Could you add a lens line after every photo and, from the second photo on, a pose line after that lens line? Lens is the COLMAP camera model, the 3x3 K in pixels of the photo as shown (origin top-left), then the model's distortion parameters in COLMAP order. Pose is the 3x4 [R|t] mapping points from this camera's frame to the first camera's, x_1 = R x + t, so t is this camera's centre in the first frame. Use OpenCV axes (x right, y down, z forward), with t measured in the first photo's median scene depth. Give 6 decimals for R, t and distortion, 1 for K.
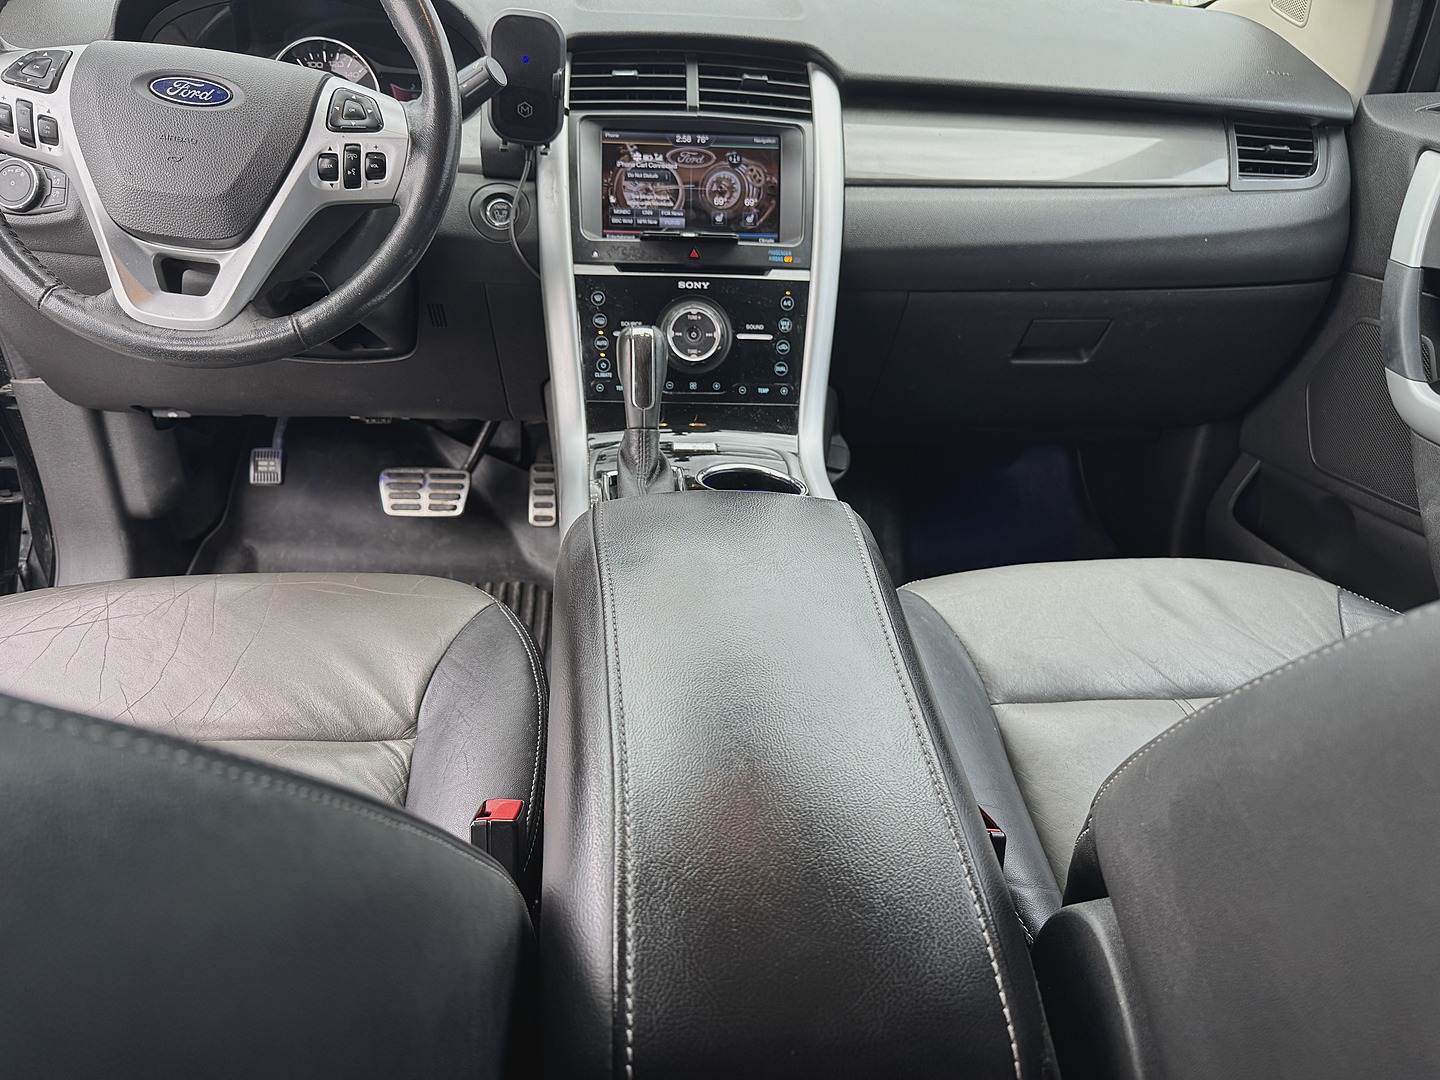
lens RADIAL K [[997.5, 0, 727.4], [0, 997.5, 547.6], [0, 0, 1]] dist [0.064567, -0.063153]
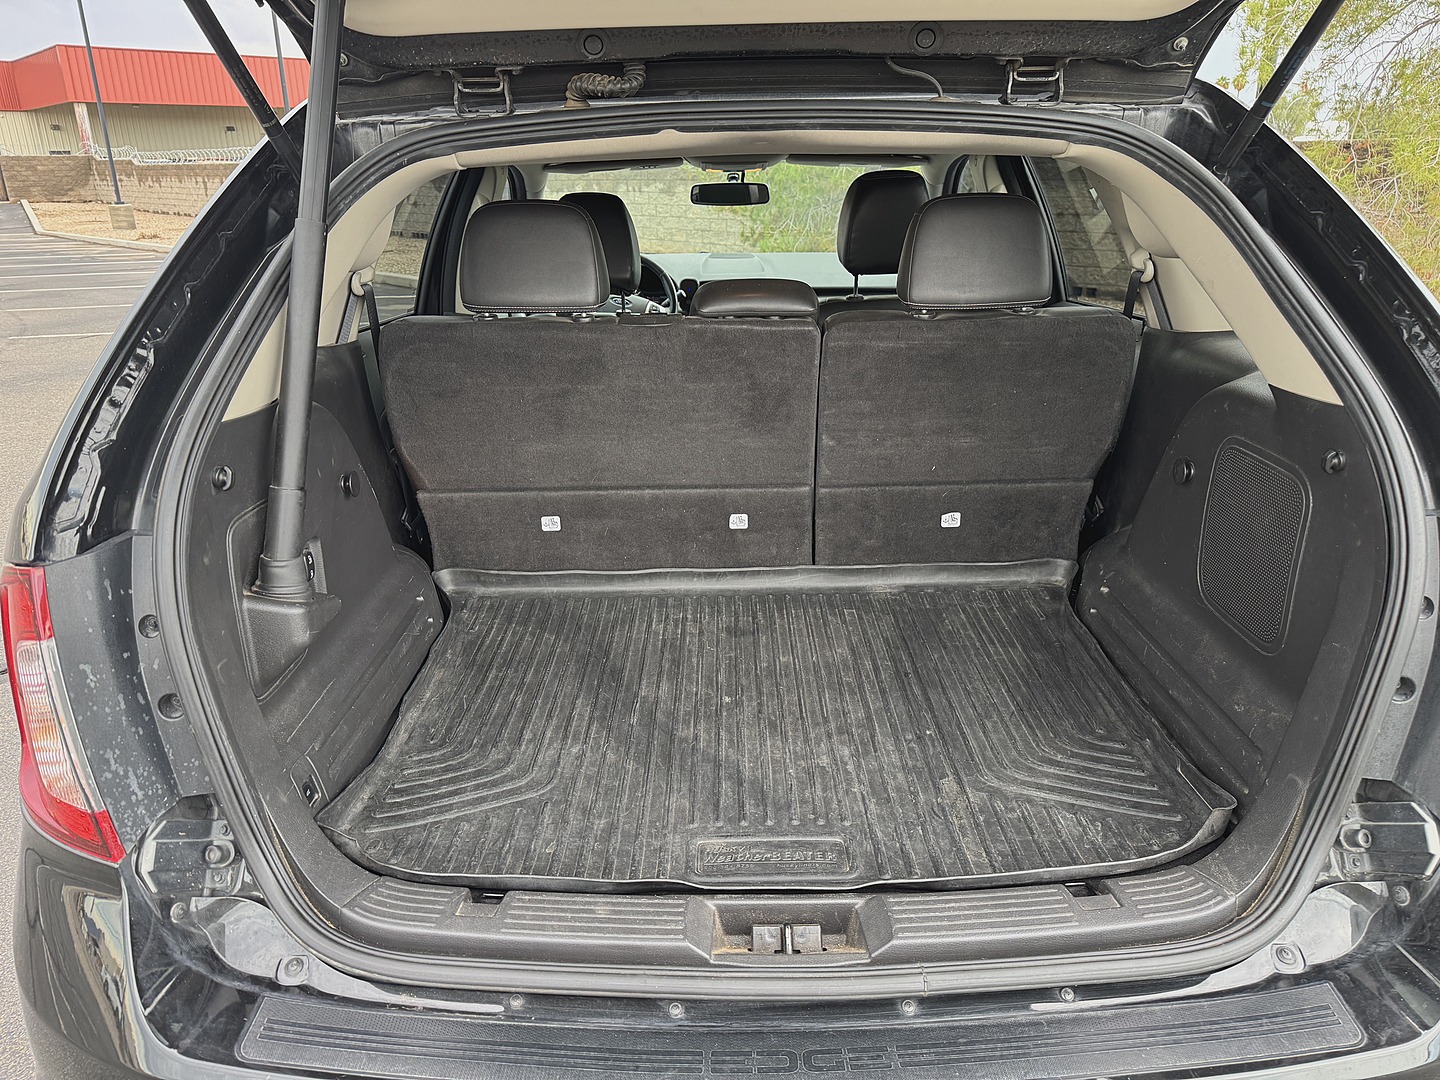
lens RADIAL K [[1022.1, 0, 713.8], [0, 1022.1, 544.9], [0, 0, 1]] dist [0.076641, -0.090877]
pose [[0.993818, -0.032678, -0.106099, 0.285049], [0.014986, 0.986439, -0.163443, 1.165019], [0.110002, 0.160843, 0.980831, -2.751470]]
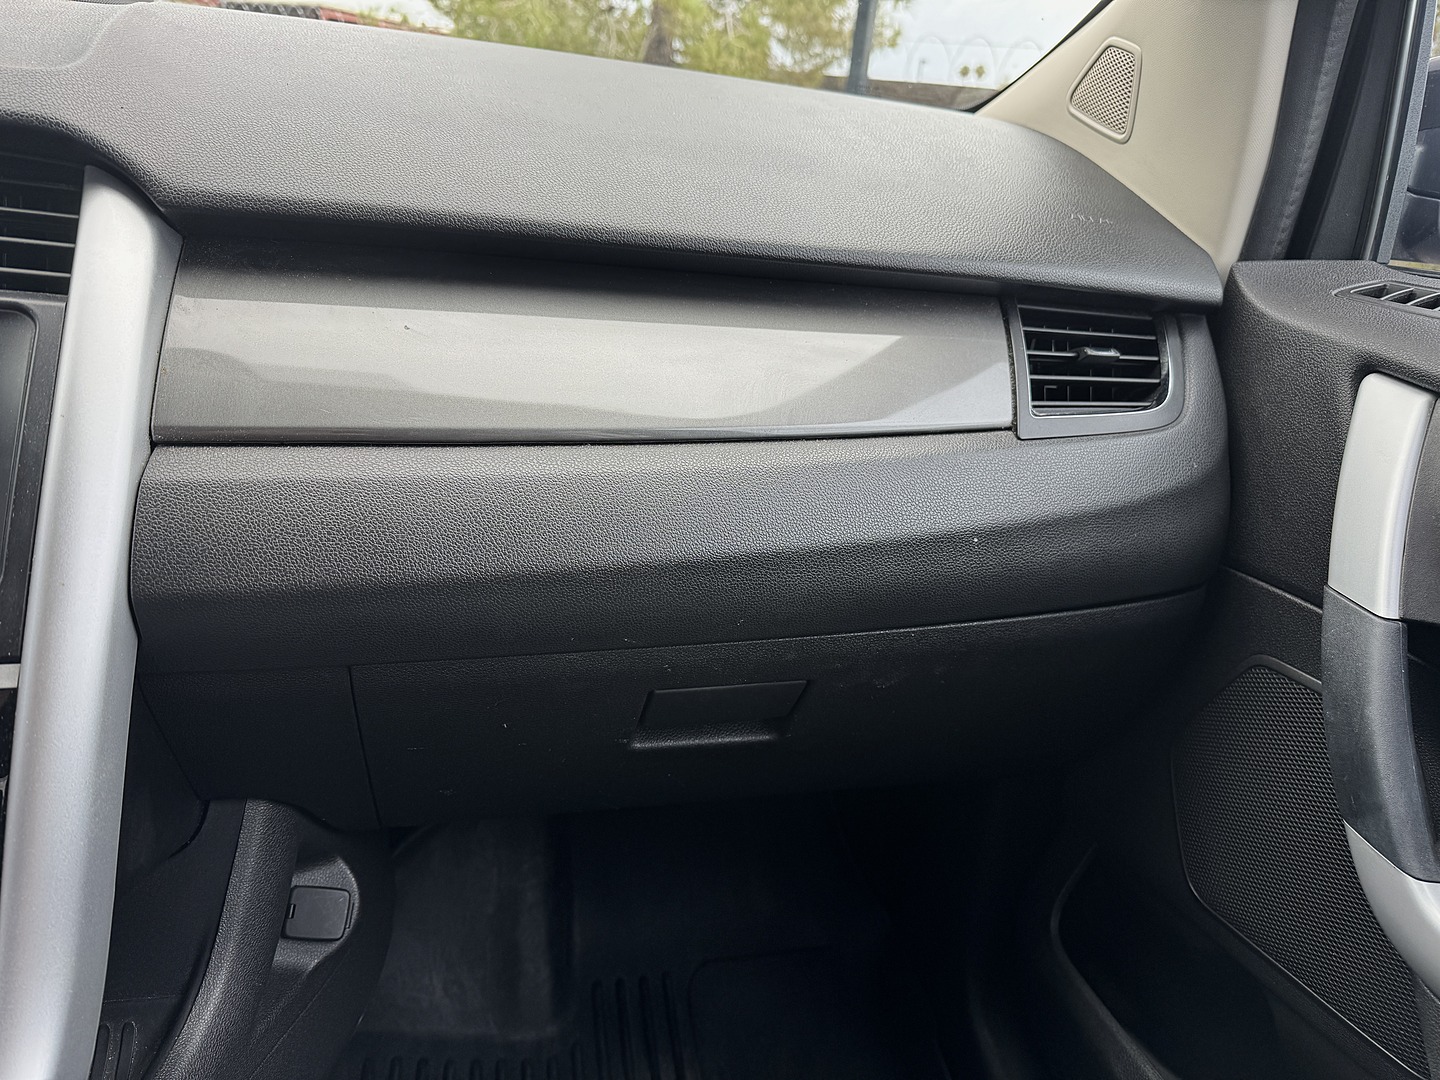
lens RADIAL K [[1022.1, 0, 713.8], [0, 1022.1, 544.9], [0, 0, 1]] dist [0.076641, -0.090877]
pose [[0.991447, -0.013480, 0.129809, 0.298770], [0.028413, 0.993088, -0.113884, -0.265527], [-0.127377, 0.116598, 0.984977, 0.554755]]
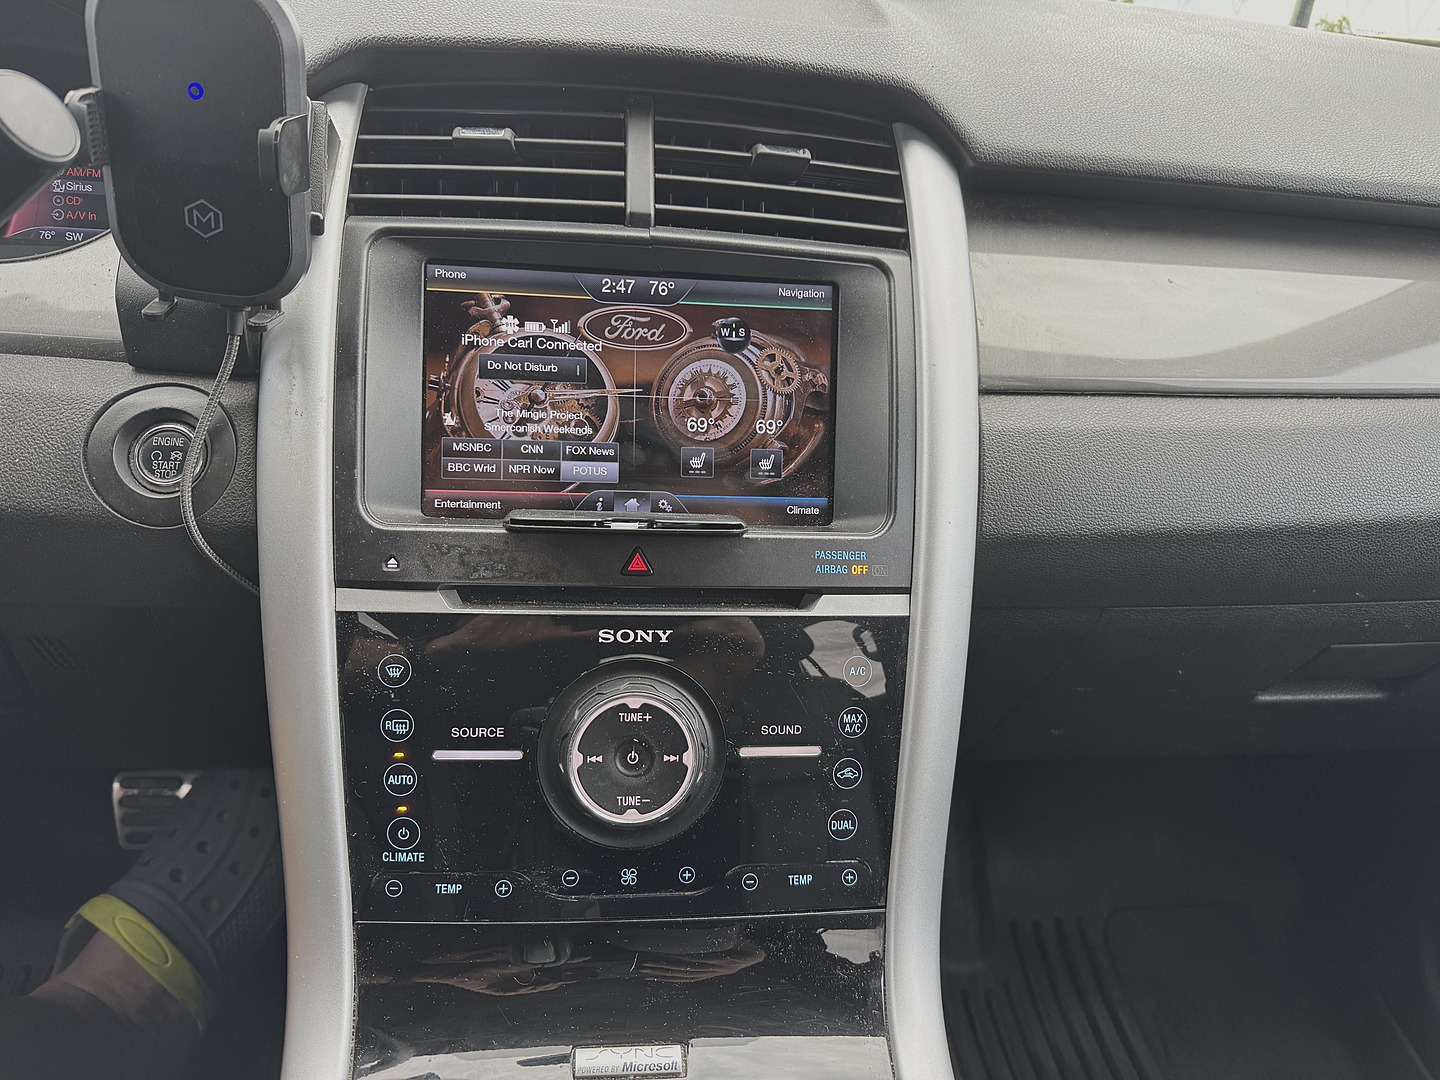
lens RADIAL K [[1014.3, 0, 720.0], [0, 1014.3, 540.0], [0, 0, 1]] dist [0.179983, -0.303879]
pose [[0.999386, 0.011960, 0.032937, -0.012725], [-0.009681, 0.997602, -0.068526, -0.266329], [-0.033677, 0.068165, 0.997106, 0.562464]]
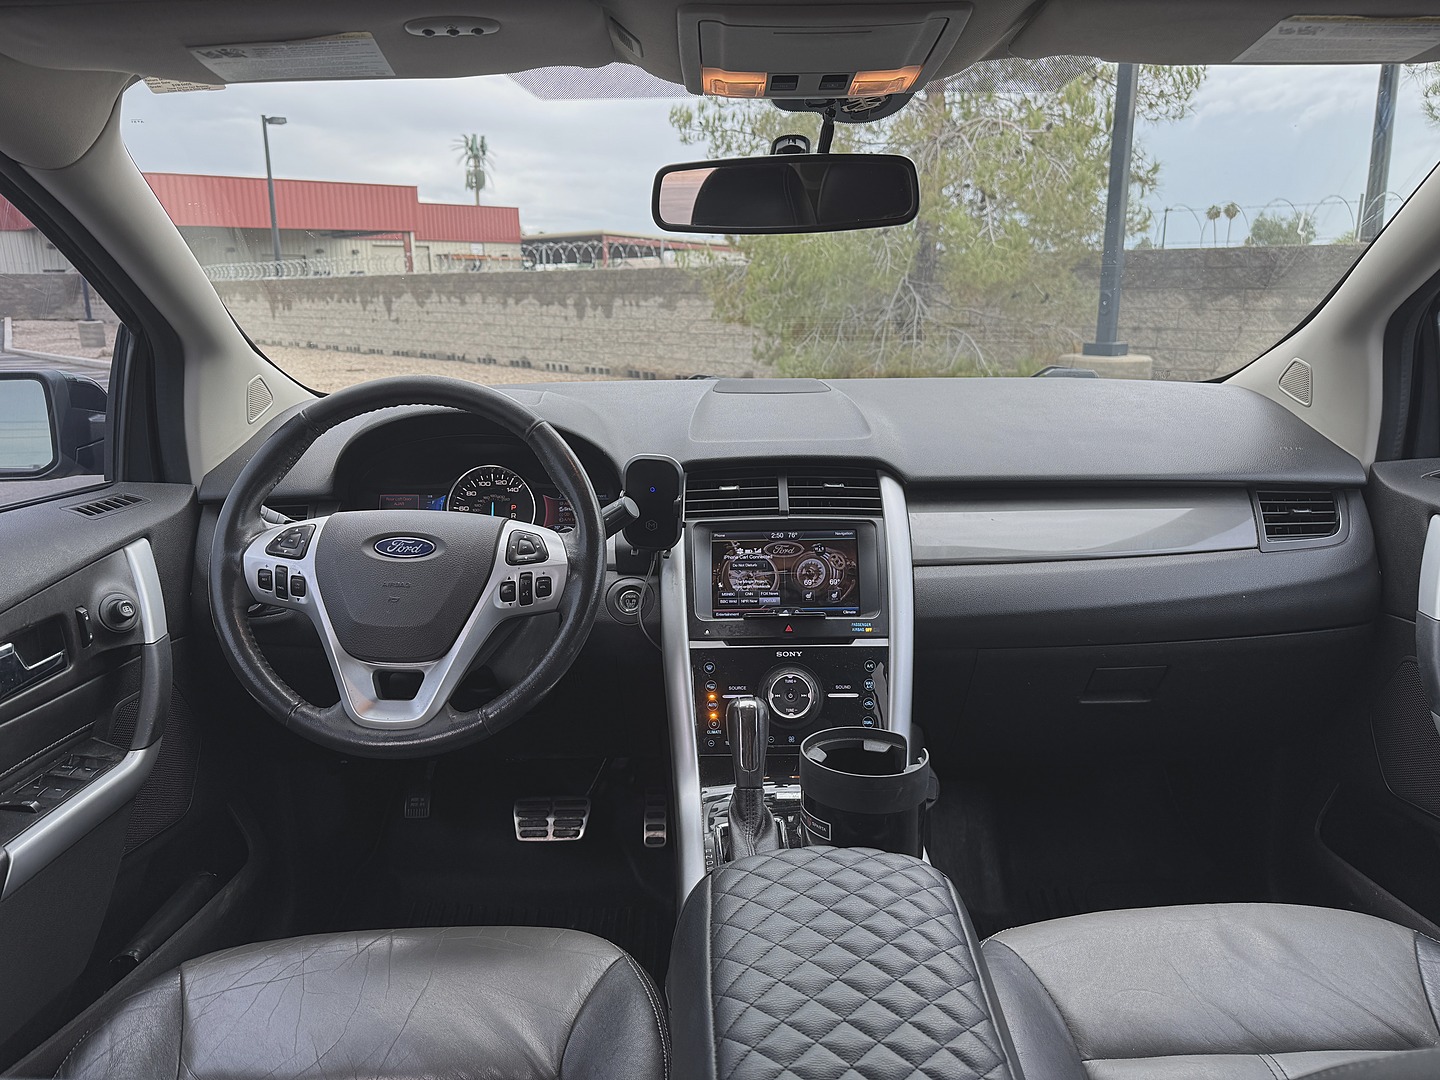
lens RADIAL K [[1022.1, 0, 713.8], [0, 1022.1, 544.9], [0, 0, 1]] dist [0.076641, -0.090877]
pose [[0.993441, -0.041787, -0.106441, 0.011882], [0.011594, 0.962851, -0.269786, -0.058674], [0.113760, 0.266782, 0.957019, -0.202274]]
